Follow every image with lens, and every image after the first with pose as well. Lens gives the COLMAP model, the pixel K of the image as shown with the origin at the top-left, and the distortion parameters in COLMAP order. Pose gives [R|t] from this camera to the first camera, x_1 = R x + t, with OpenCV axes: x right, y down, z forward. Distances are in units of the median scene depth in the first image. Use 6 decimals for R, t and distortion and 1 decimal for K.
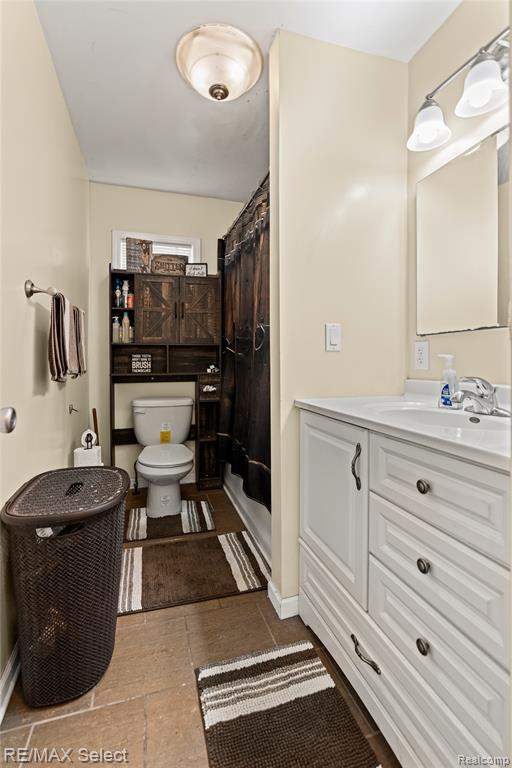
lens RADIAL K [[354.1, 0, 252.1], [0, 354.1, 374.3], [0, 0, 1]] dist [-0.000707, 0.000066]
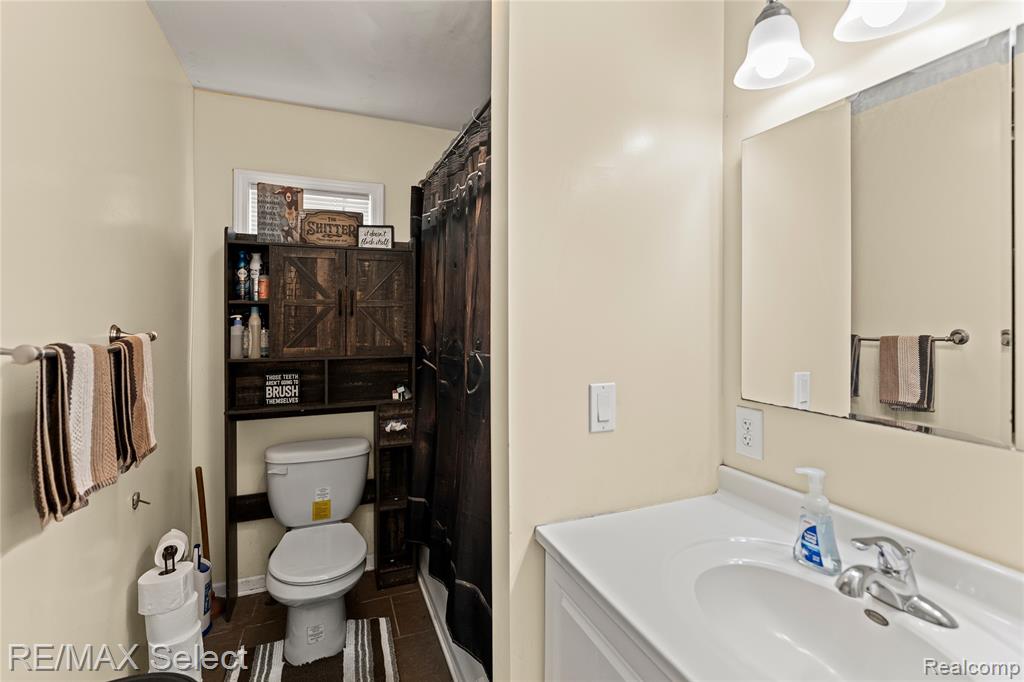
lens RADIAL K [[472.1, 0, 516.8], [0, 472.1, 337.6], [0, 0, 1]] dist [-0.000707, 0.000066]
pose [[0.994957, 0.002463, 0.100273, 0.009422], [-0.002216, 0.999994, -0.002583, -0.120788], [-0.100279, 0.002348, 0.994957, 0.148588]]
